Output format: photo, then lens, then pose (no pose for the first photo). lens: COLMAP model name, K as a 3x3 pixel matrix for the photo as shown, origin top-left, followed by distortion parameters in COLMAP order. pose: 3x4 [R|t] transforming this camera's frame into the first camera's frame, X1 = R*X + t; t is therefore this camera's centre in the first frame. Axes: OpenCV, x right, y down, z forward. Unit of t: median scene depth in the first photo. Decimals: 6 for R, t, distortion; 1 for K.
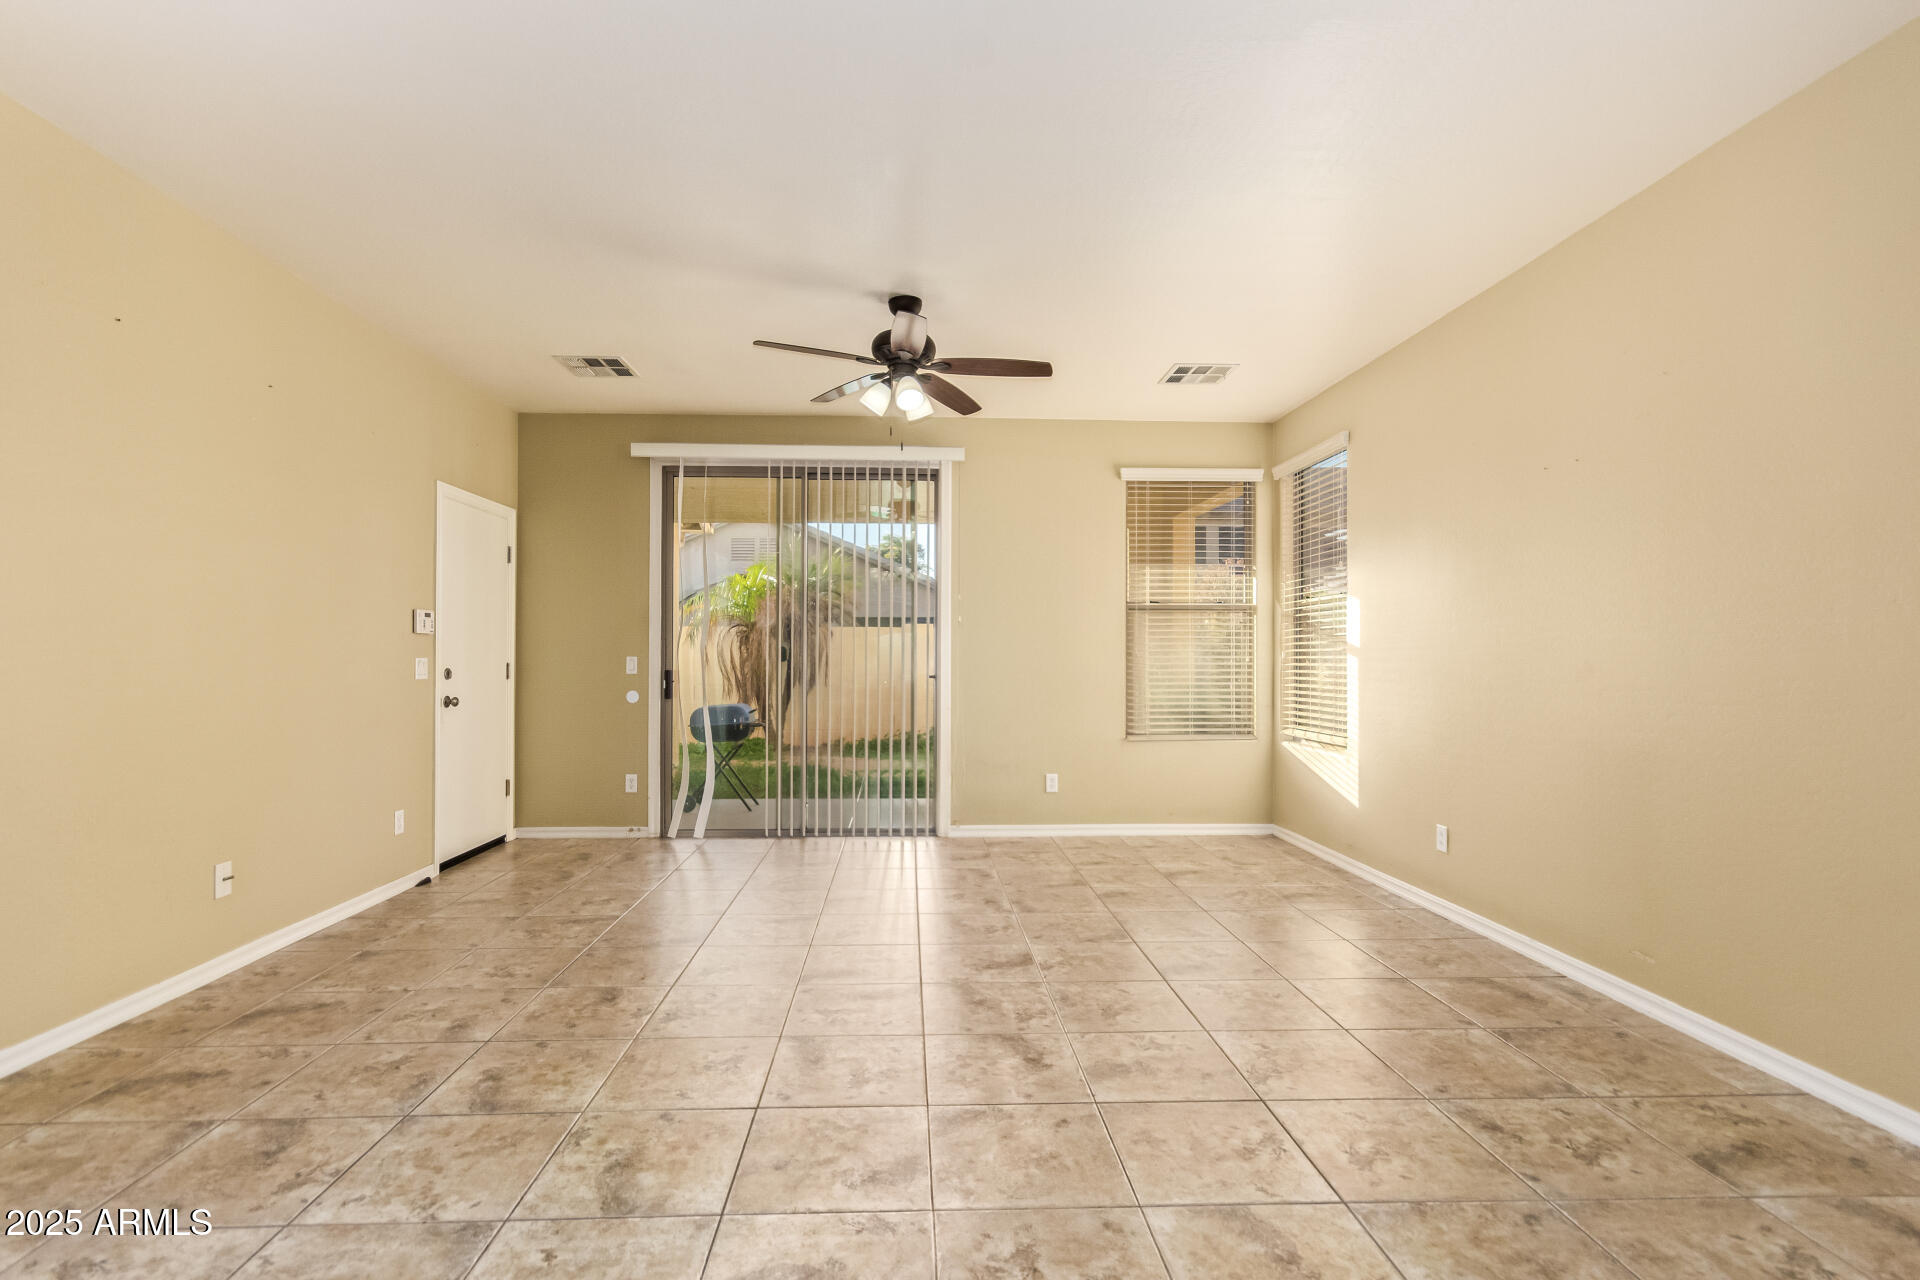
lens RADIAL K [[884.9, 0, 945.6], [0, 884.9, 649.4], [0, 0, 1]] dist [0.002999, -0.000426]
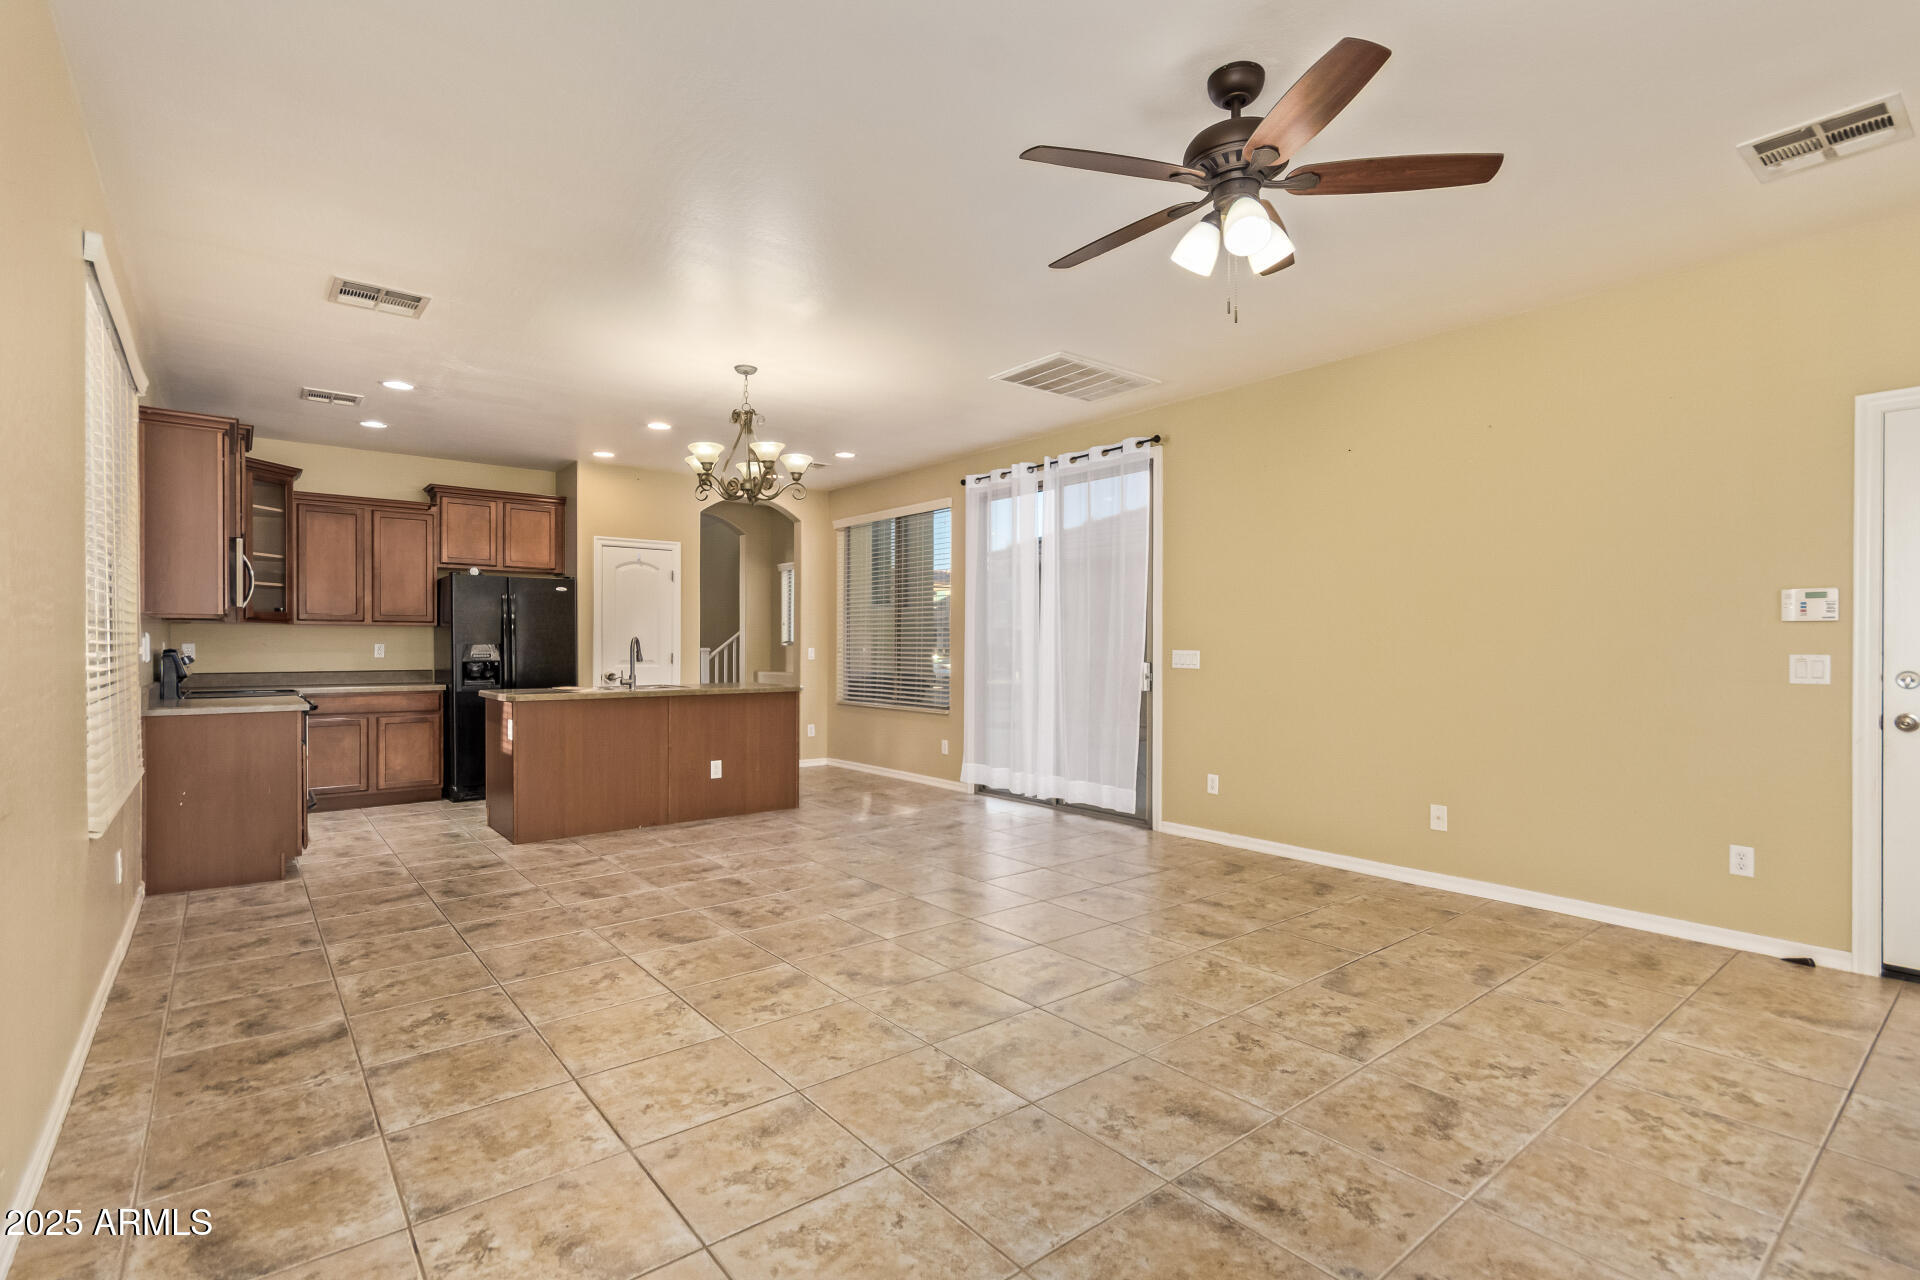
lens RADIAL K [[884.9, 0, 947.6], [0, 884.9, 645.6], [0, 0, 1]] dist [0.002999, -0.000426]
pose [[-0.807329, -0.005008, -0.590080, 0.804946], [0.002498, 0.999926, -0.011904, 0.018869], [0.590096, -0.011084, -0.807257, 2.305176]]
